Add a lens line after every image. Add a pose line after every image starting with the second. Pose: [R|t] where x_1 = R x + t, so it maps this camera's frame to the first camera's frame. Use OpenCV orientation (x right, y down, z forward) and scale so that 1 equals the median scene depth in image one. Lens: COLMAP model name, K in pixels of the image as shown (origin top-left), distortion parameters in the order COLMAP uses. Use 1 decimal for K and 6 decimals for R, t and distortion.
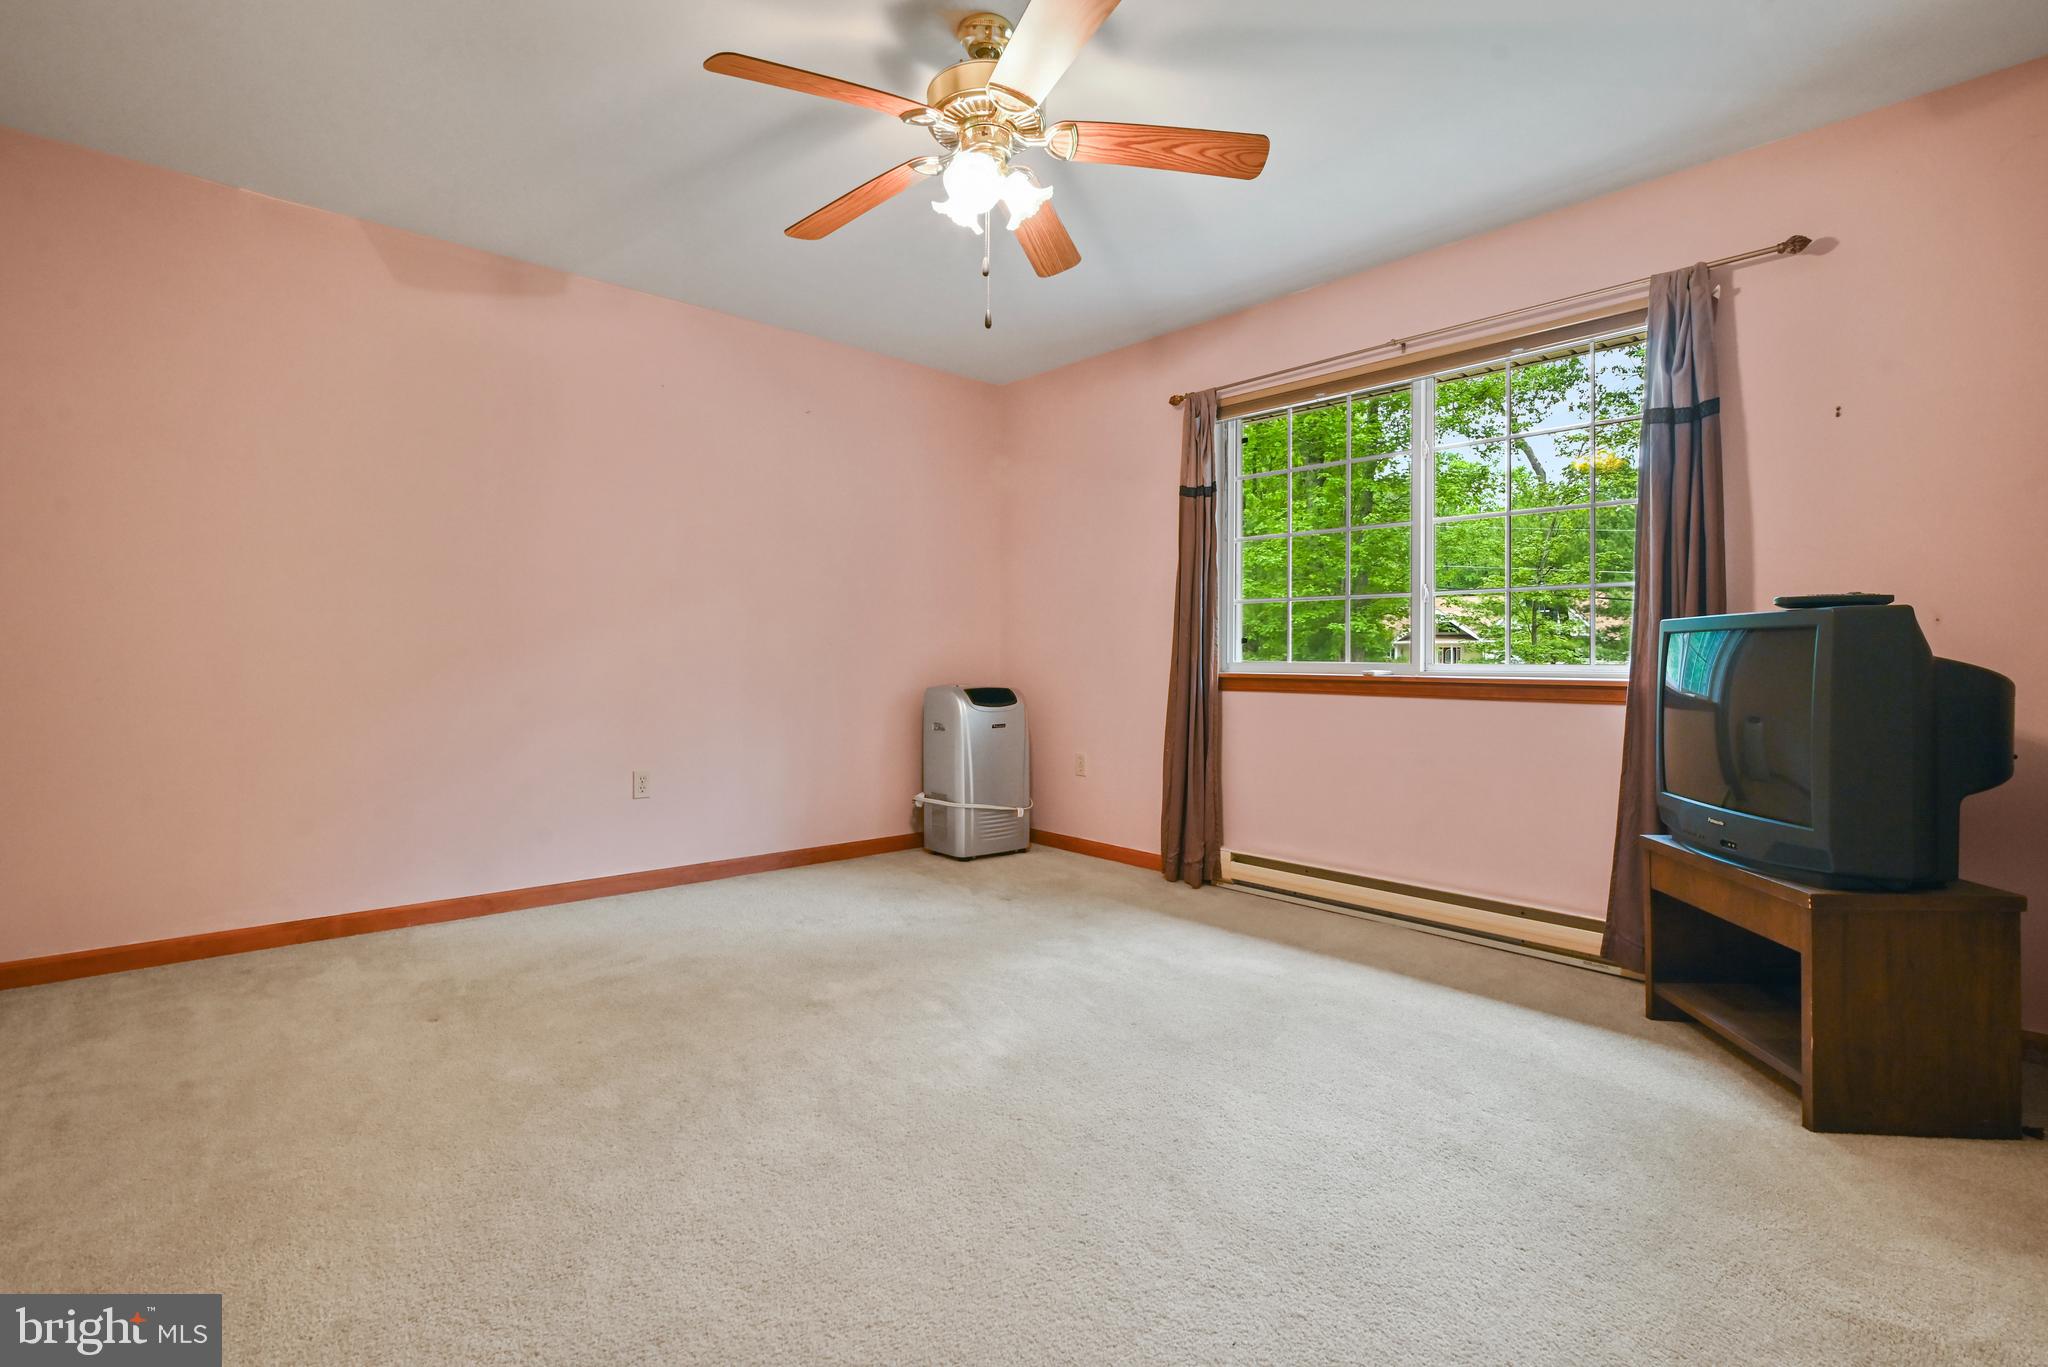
lens RADIAL K [[935.2, 0, 1013.6], [0, 935.2, 663.9], [0, 0, 1]] dist [0.001169, -0.000391]
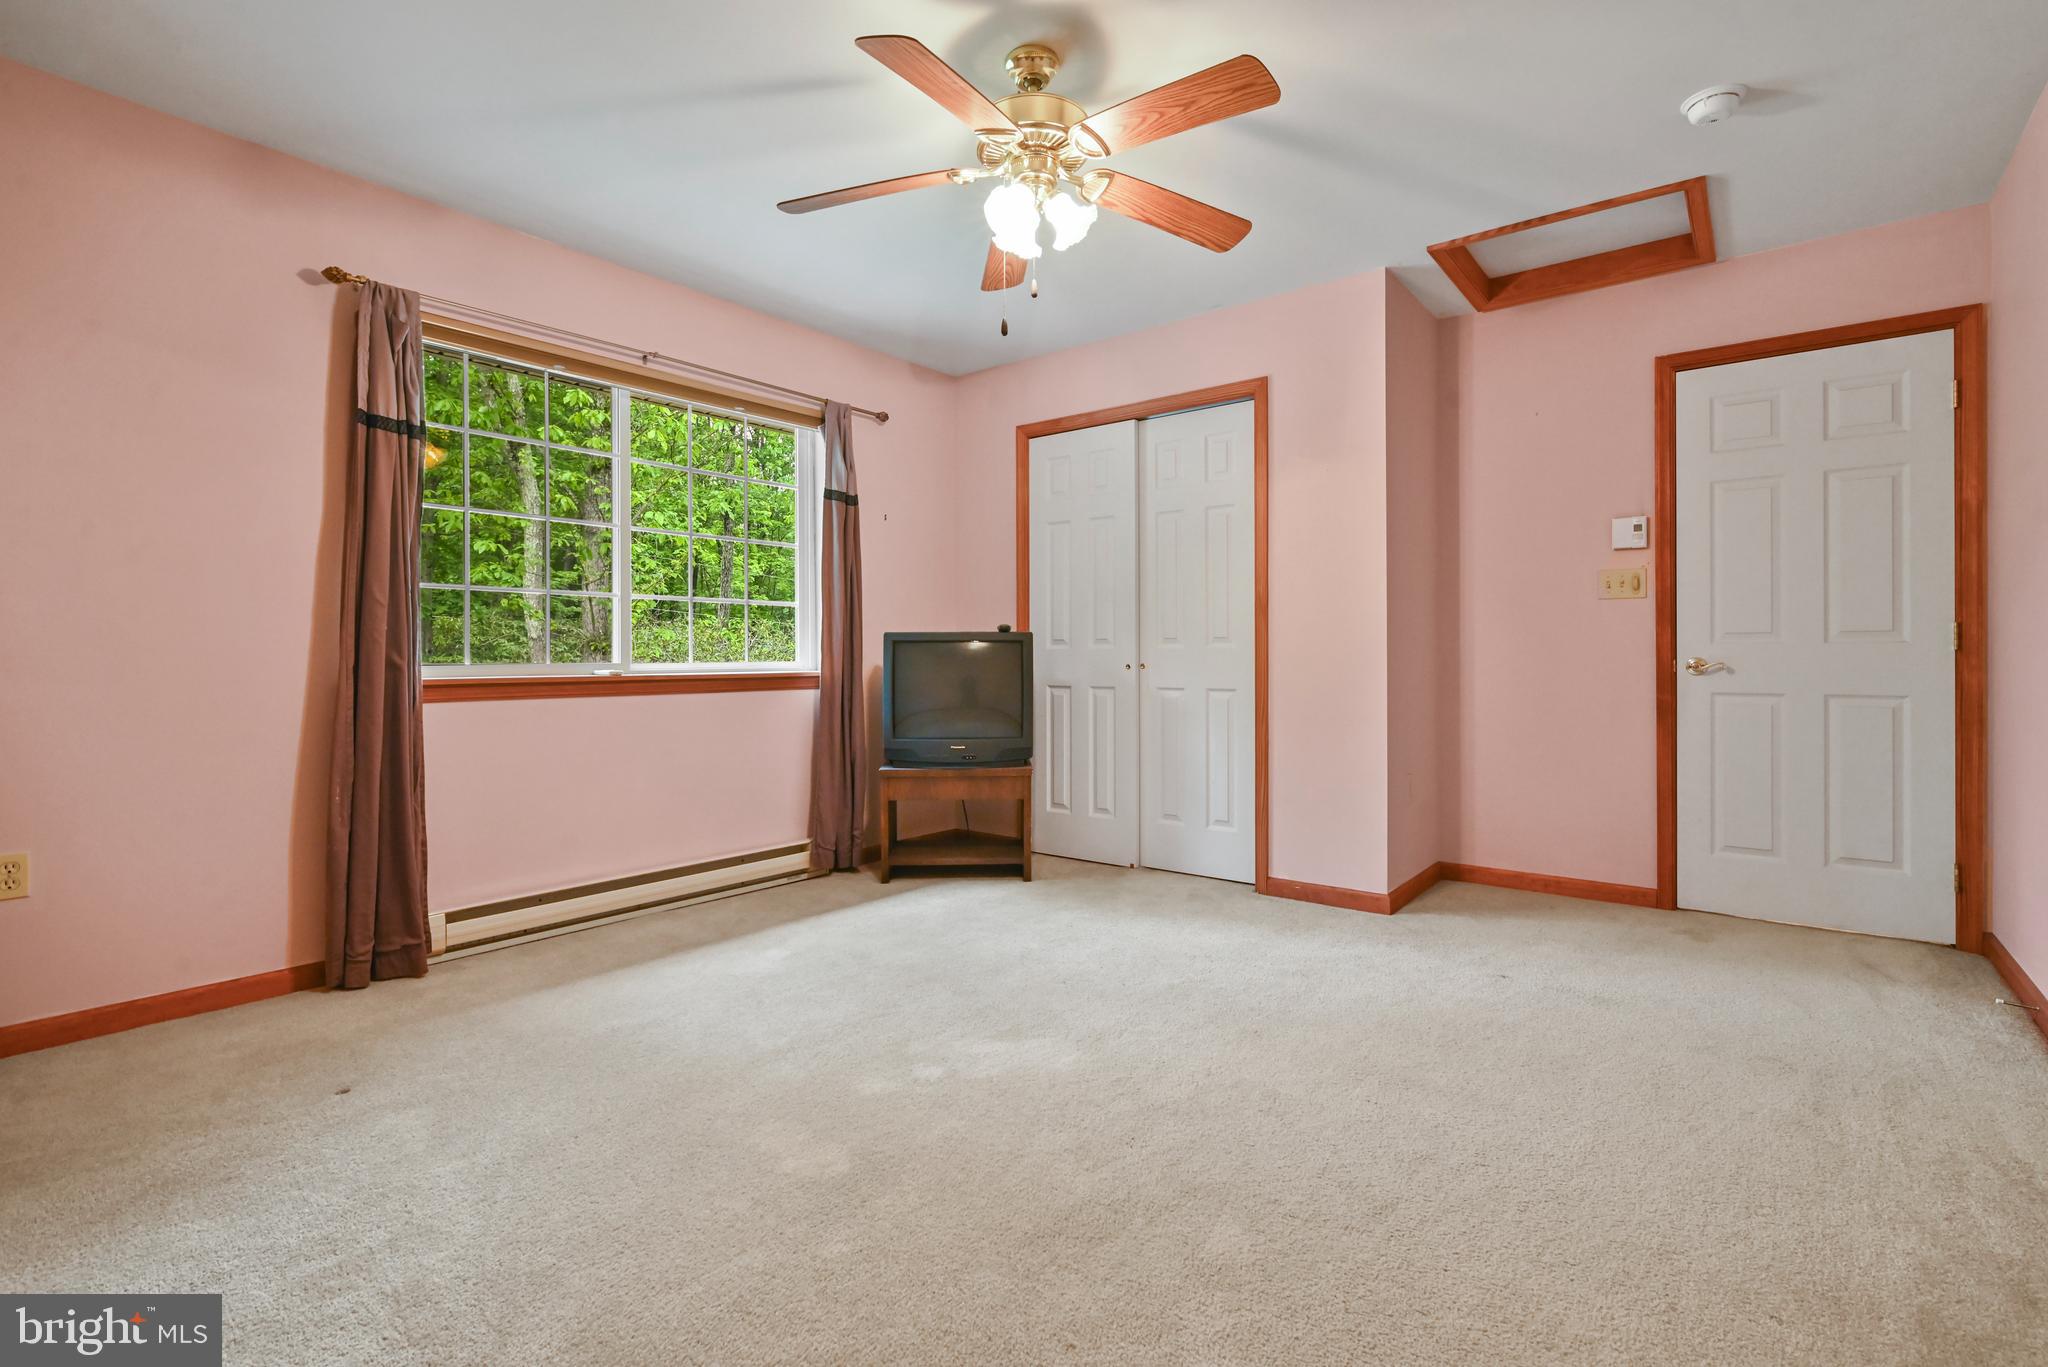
lens RADIAL K [[935.2, 0, 1014.0], [0, 935.2, 676.4], [0, 0, 1]] dist [0.001169, -0.000391]
pose [[-0.140473, -0.023688, 0.989801, -0.669223], [0.010293, 0.999625, 0.025384, -0.007711], [-0.990031, 0.013753, -0.140177, 0.733523]]
